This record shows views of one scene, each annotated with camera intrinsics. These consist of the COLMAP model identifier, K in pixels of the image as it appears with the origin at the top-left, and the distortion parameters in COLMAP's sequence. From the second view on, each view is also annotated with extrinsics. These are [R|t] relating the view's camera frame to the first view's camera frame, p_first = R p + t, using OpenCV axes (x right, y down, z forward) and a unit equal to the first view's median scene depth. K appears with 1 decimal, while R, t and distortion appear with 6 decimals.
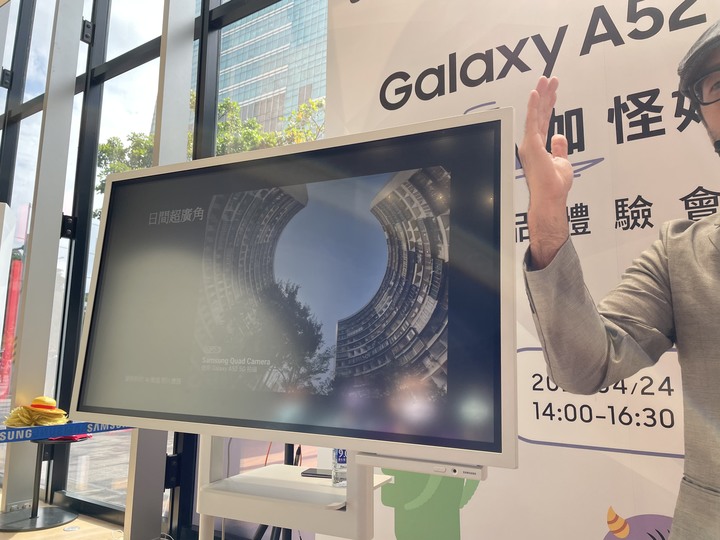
lens RADIAL K [[530.9, 0, 359.8], [0, 530.9, 267.5], [0, 0, 1]] dist [0.077013, -0.097843]
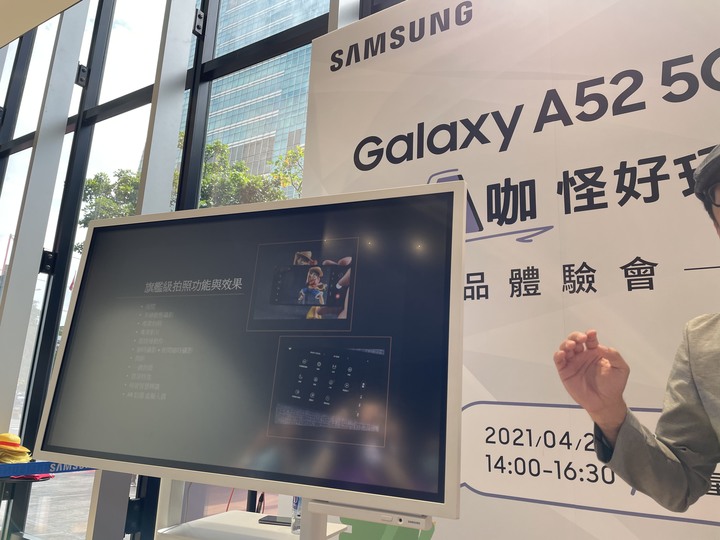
lens RADIAL K [[530.9, 0, 355.9], [0, 530.9, 266.9], [0, 0, 1]] dist [0.077013, -0.097843]
pose [[0.998912, 0.039654, 0.024563, 0.028307], [-0.037503, 0.995879, -0.082576, -0.015258], [-0.027736, 0.081565, 0.996282, -0.055153]]
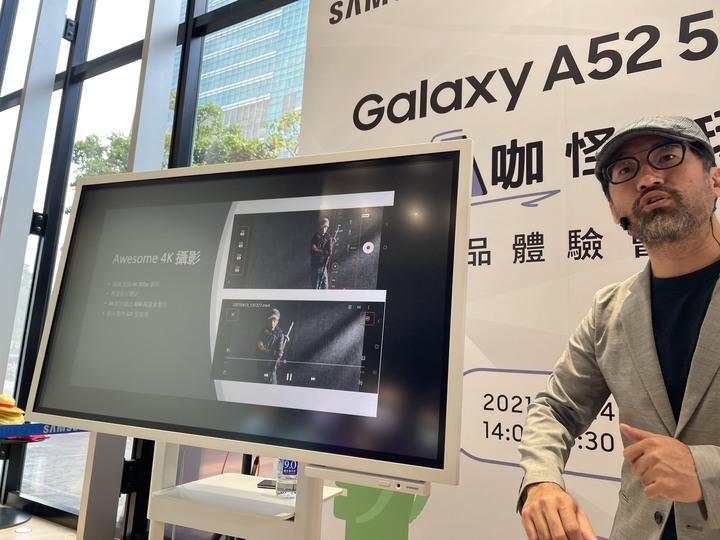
lens RADIAL K [[530.9, 0, 354.3], [0, 530.9, 268.1], [0, 0, 1]] dist [0.077013, -0.097843]
pose [[0.998114, 0.050385, 0.035057, 0.021418], [-0.049715, 0.998568, -0.019736, -0.009917], [-0.036002, 0.017956, 0.999190, -0.024889]]
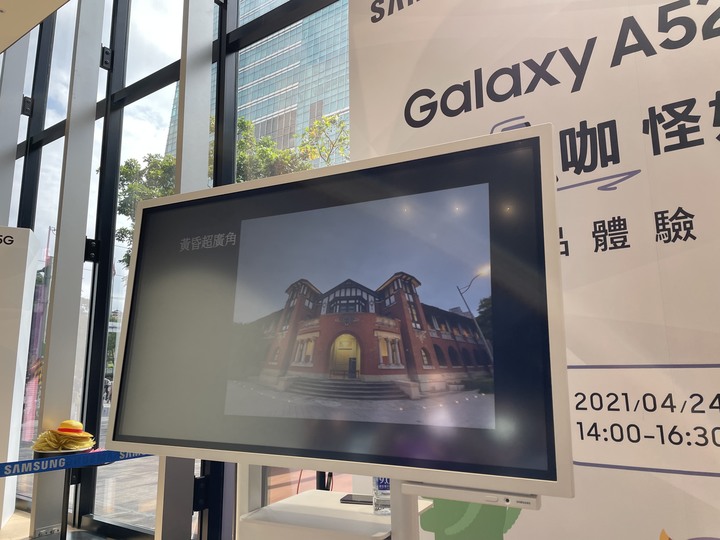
lens RADIAL K [[530.9, 0, 361.9], [0, 530.9, 268.0], [0, 0, 1]] dist [0.077013, -0.097843]
pose [[0.999319, -0.027899, -0.024153, -0.031086], [0.027337, 0.999355, -0.023278, -0.014490], [0.024786, 0.022601, 0.999437, 0.010181]]
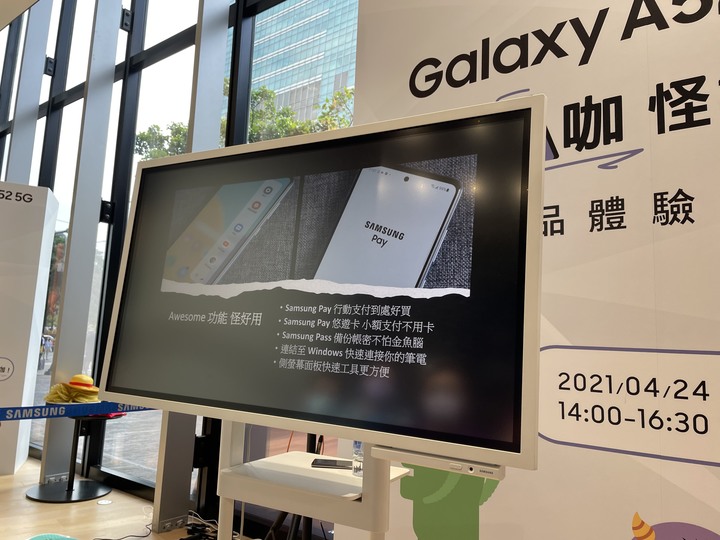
lens RADIAL K [[530.9, 0, 353.4], [0, 530.9, 269.3], [0, 0, 1]] dist [0.077013, -0.097843]
pose [[0.997241, 0.023685, -0.070347, 0.014249], [-0.021997, 0.999454, 0.024665, -0.002979], [0.070892, -0.023049, 0.997218, 0.010282]]
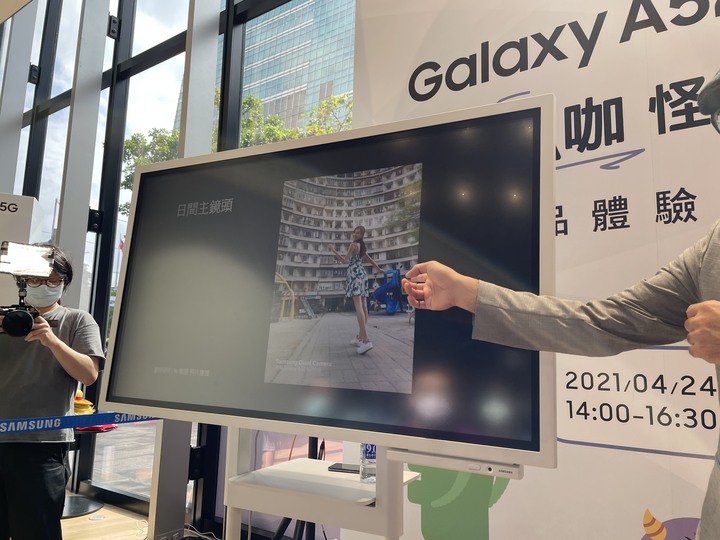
lens RADIAL K [[530.9, 0, 359.9], [0, 530.9, 270.5], [0, 0, 1]] dist [0.077013, -0.097843]
pose [[0.999318, 0.008831, -0.035868, -0.016606], [-0.008438, 0.999903, 0.011091, 0.006591], [0.035963, -0.010781, 0.999295, 0.014715]]
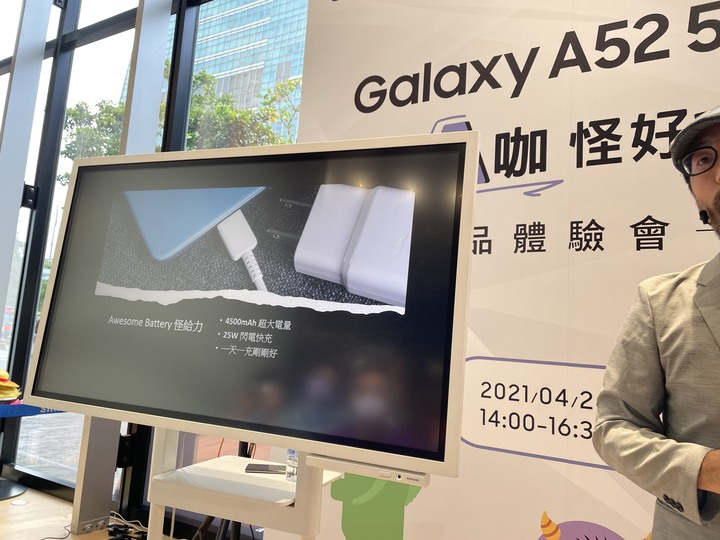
lens RADIAL K [[530.9, 0, 355.5], [0, 530.9, 265.9], [0, 0, 1]] dist [0.077013, -0.097843]
pose [[0.996654, 0.062079, 0.053179, 0.006004], [-0.063495, 0.997660, 0.025373, -0.034457], [-0.051479, -0.028665, 0.998263, -0.021066]]
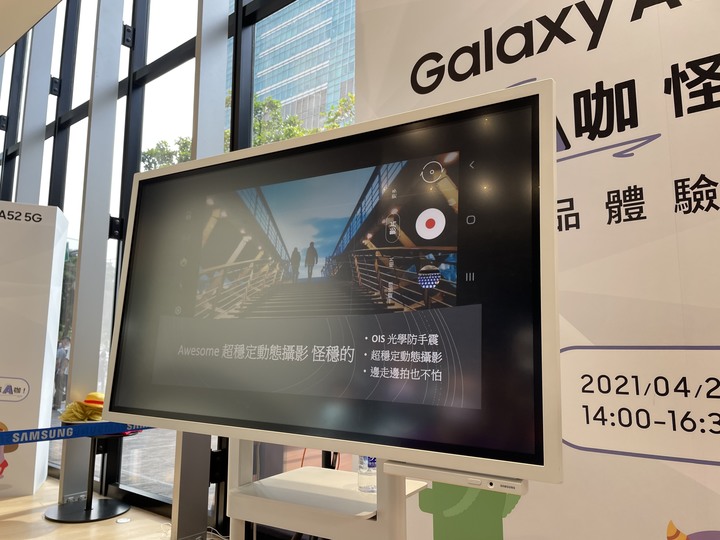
lens RADIAL K [[530.9, 0, 354.2], [0, 530.9, 271.5], [0, 0, 1]] dist [0.077013, -0.097843]
pose [[0.995355, -0.018974, -0.094385, 0.024139], [0.020666, 0.999642, 0.016984, -0.000579], [0.094029, -0.018856, 0.995391, 0.050073]]
